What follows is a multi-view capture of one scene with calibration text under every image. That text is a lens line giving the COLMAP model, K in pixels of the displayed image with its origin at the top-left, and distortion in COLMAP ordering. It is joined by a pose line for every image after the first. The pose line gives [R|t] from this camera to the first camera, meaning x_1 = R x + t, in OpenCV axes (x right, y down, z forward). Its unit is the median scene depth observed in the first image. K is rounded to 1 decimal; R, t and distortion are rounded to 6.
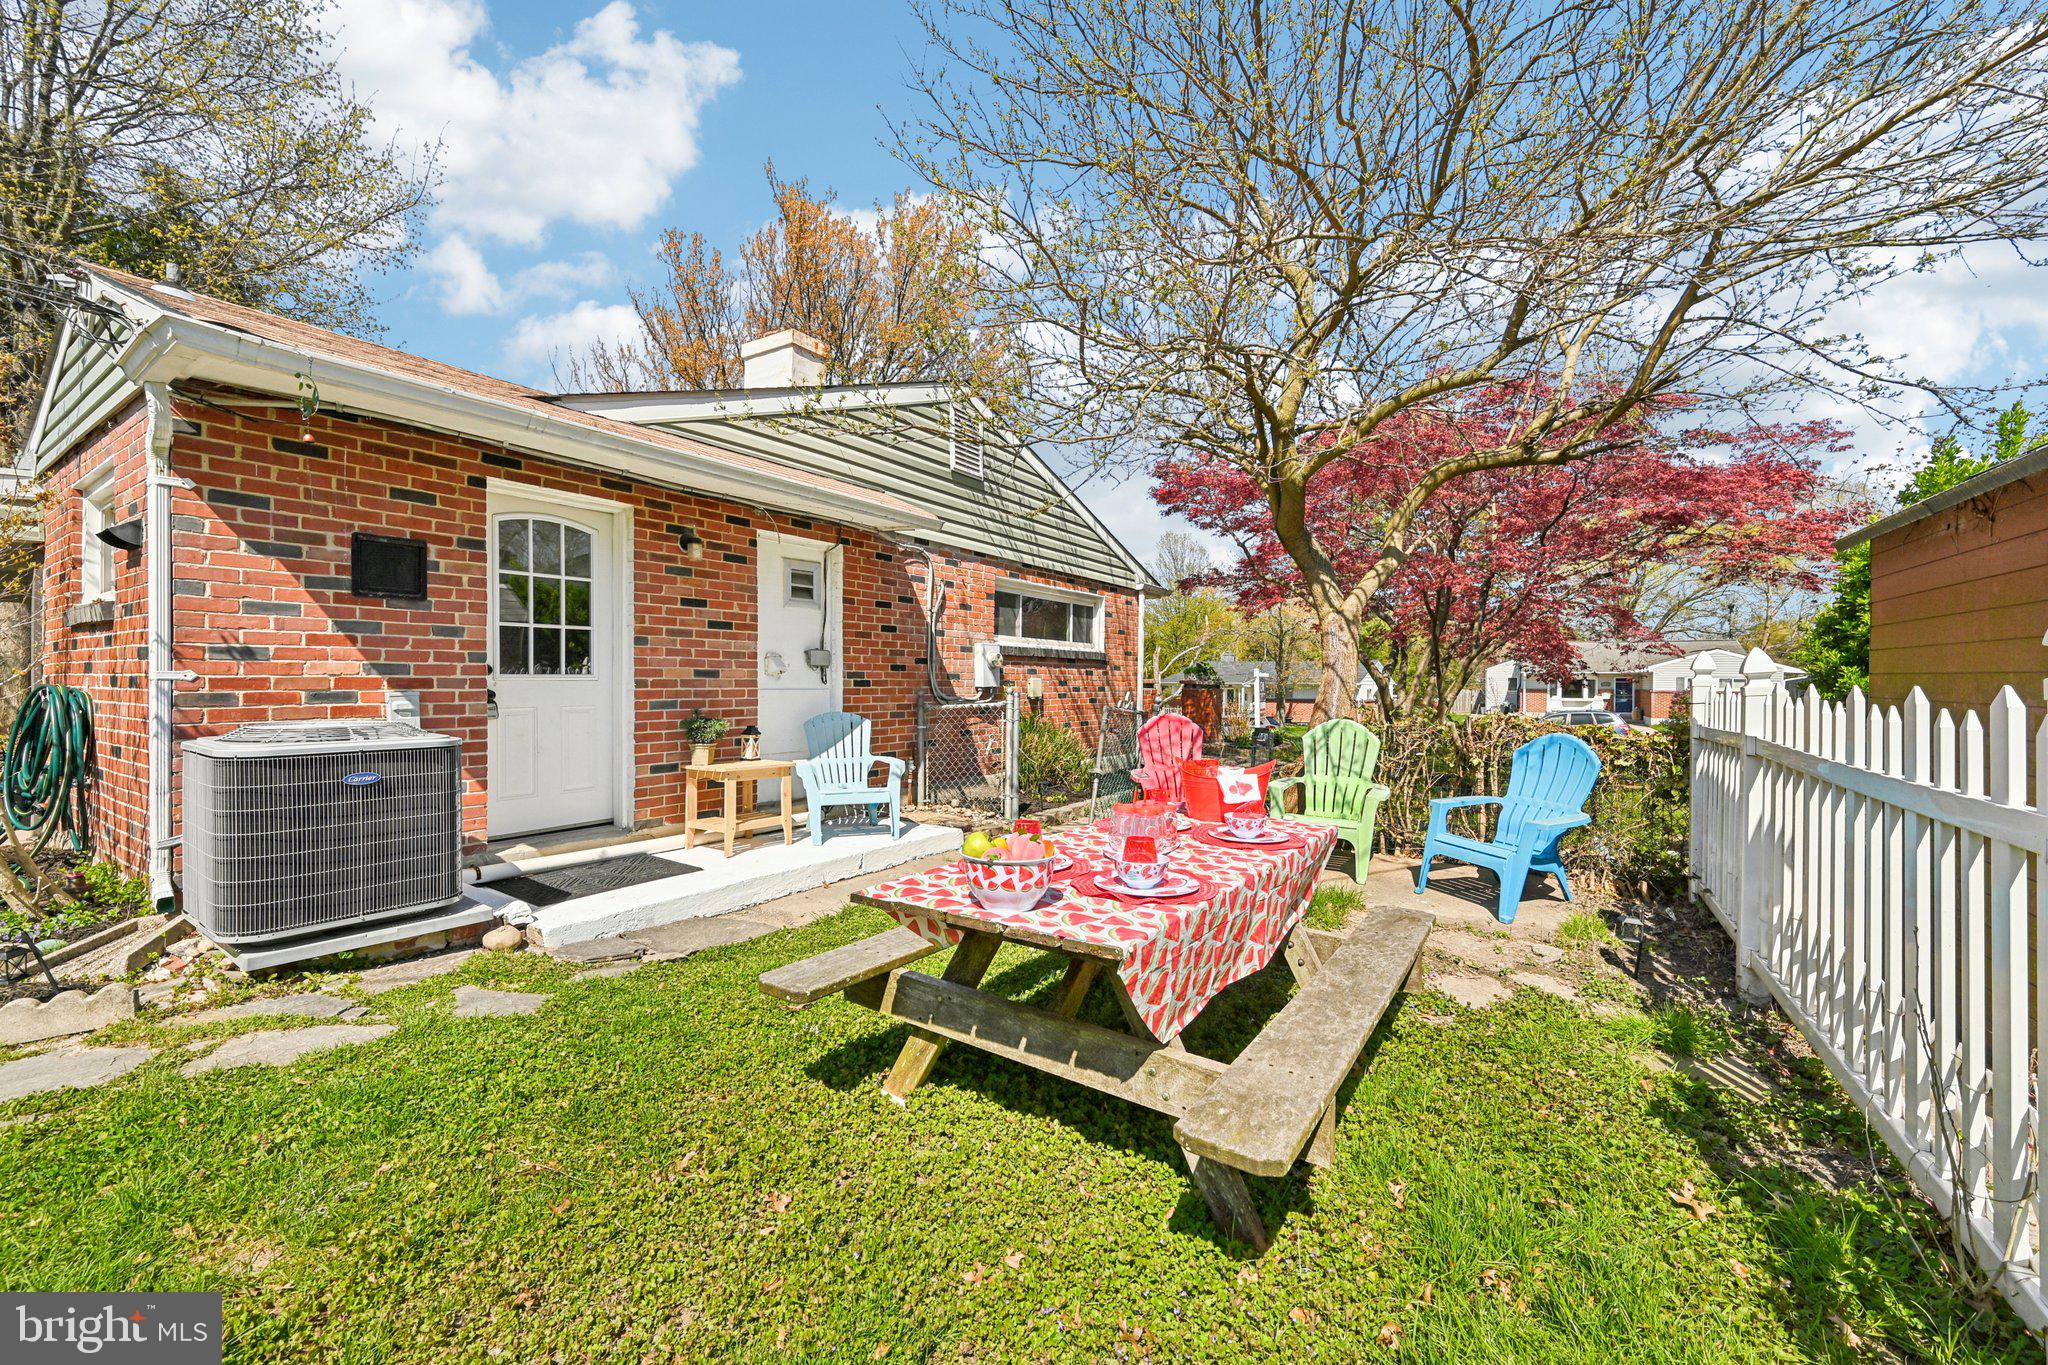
lens RADIAL K [[811.7, 0, 1024.0], [0, 811.7, 682.5], [0, 0, 1]] dist [-0.000395, -0.000108]
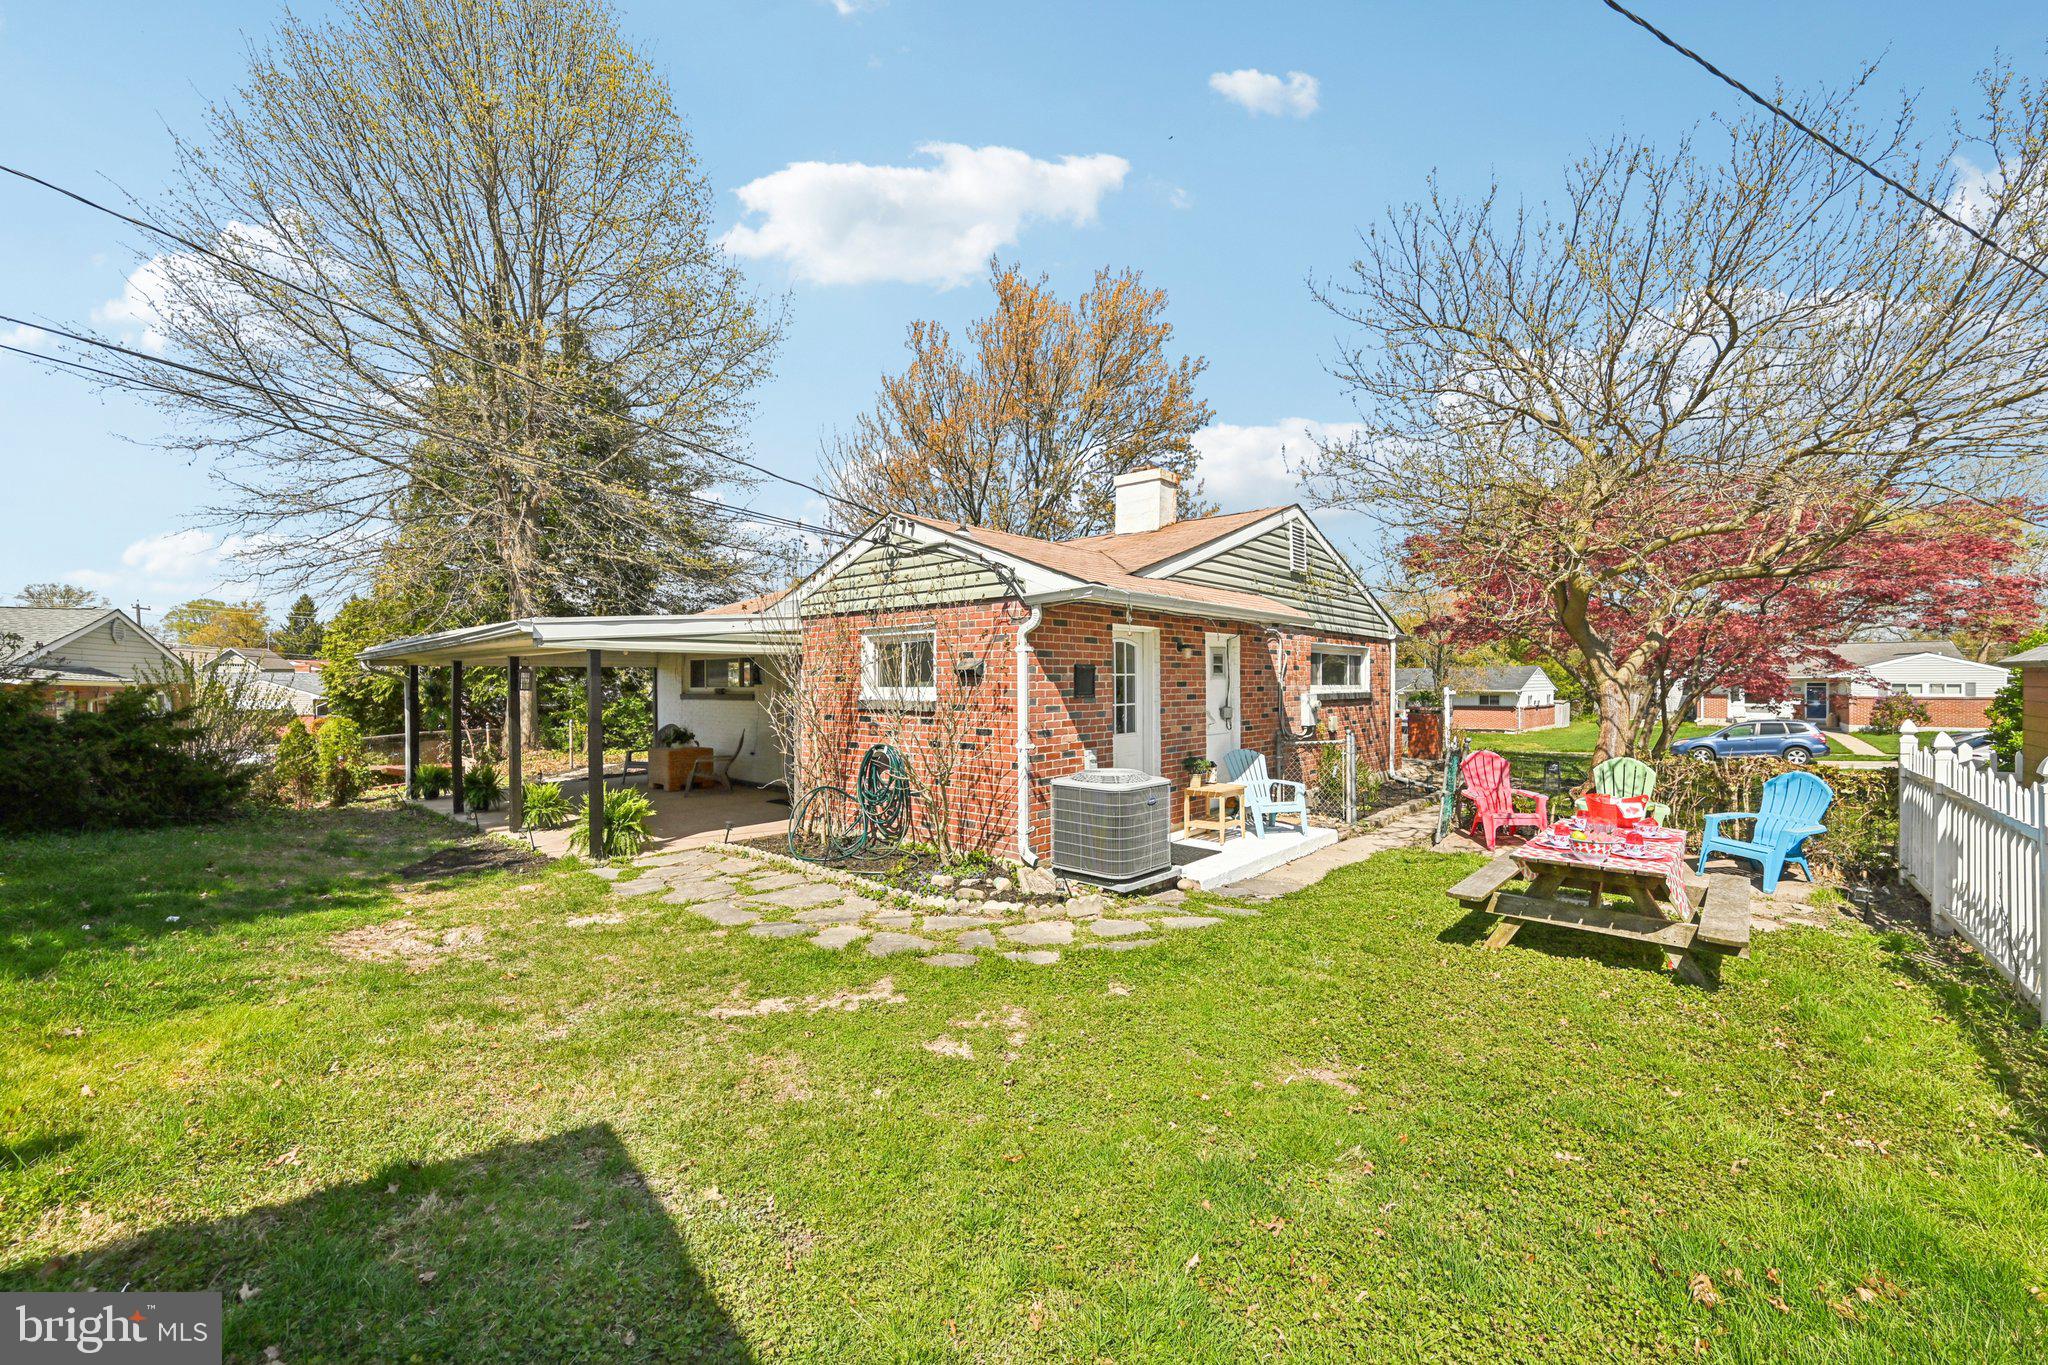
lens RADIAL K [[810.4, 0, 1024.0], [0, 810.4, 682.5], [0, 0, 1]] dist [0.000403, 0.000270]
pose [[0.991086, -0.010055, -0.132844, -0.509532], [0.009829, 0.999949, -0.002350, -0.102509], [0.132861, 0.001023, 0.991134, -0.615763]]
